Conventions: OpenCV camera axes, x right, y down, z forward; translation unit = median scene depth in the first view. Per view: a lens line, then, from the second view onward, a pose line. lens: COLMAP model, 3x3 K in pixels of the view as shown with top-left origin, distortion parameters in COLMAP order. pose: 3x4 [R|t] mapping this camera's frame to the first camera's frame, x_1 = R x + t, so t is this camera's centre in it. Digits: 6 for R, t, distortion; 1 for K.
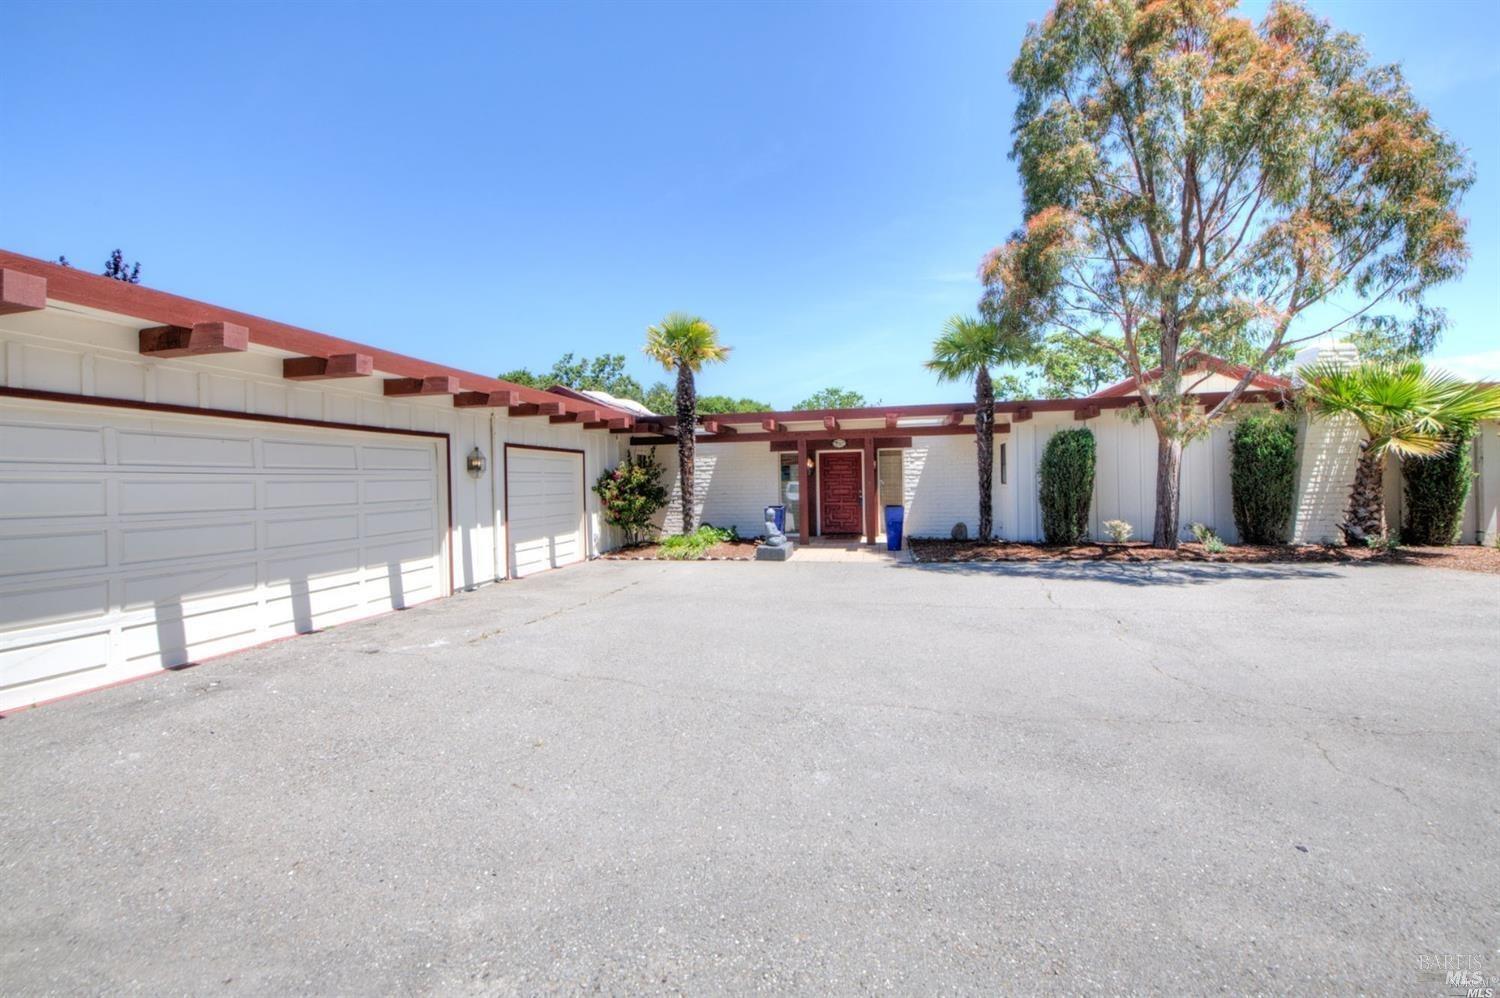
lens RADIAL K [[596.6, 0, 753.1], [0, 596.6, 491.5], [0, 0, 1]] dist [-0.018759, -0.001390]
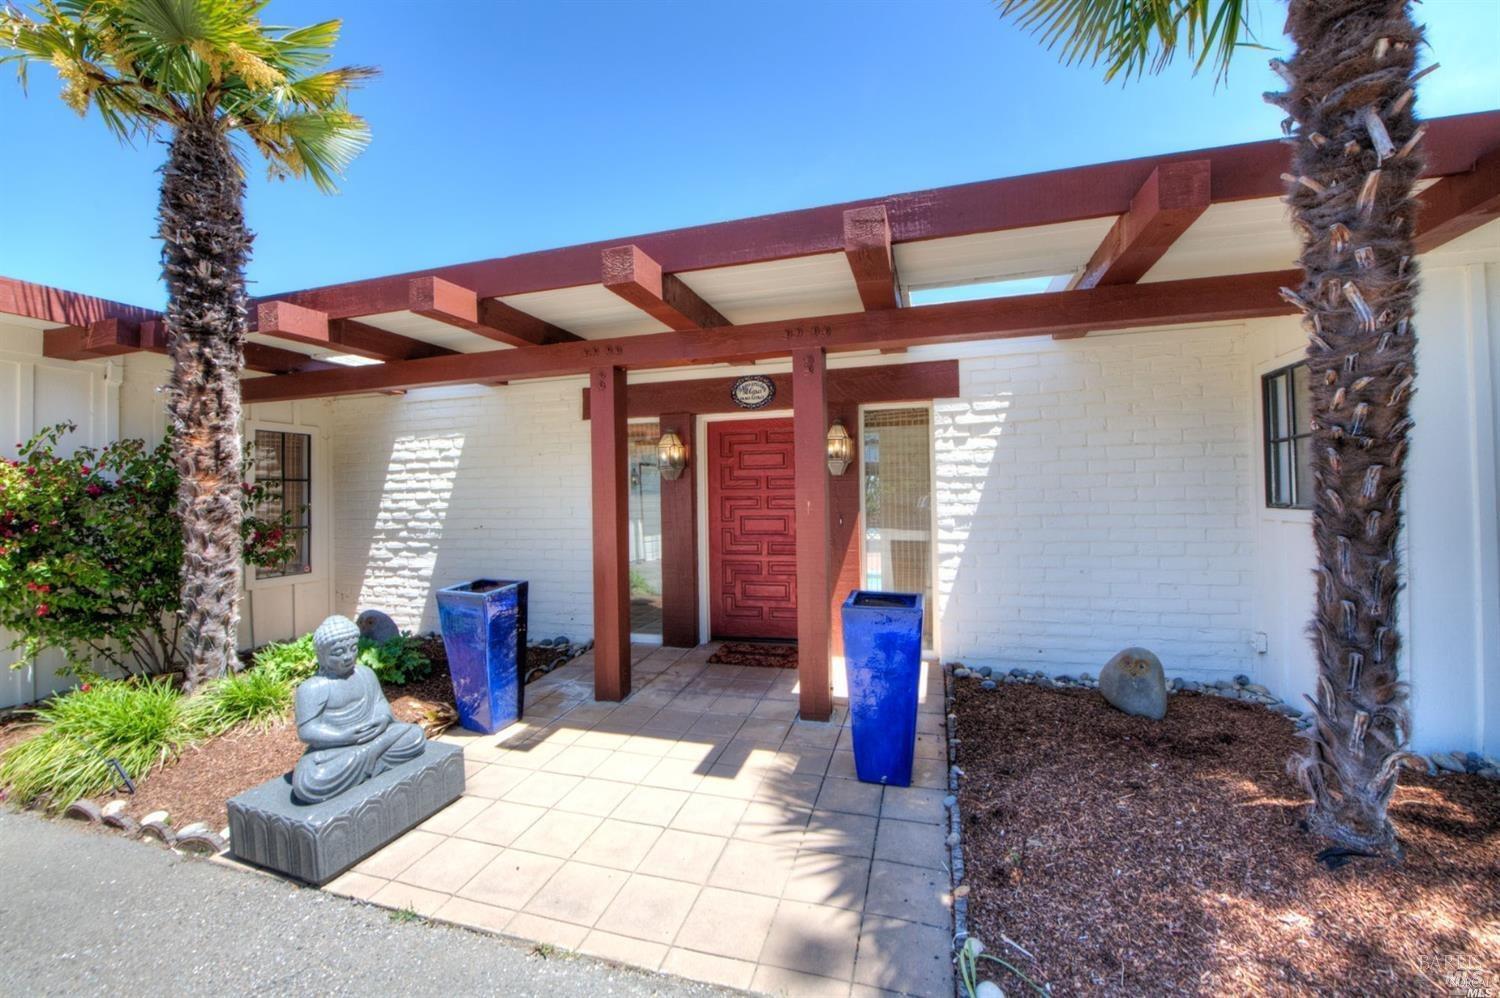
lens RADIAL K [[596.6, 0, 744.3], [0, 596.6, 505.2], [0, 0, 1]] dist [-0.018759, -0.001390]
pose [[0.996974, 0.000356, -0.077740, 0.166027], [-0.001800, 0.999827, -0.018517, -0.004990], [0.077720, 0.018601, 0.996802, 0.634924]]
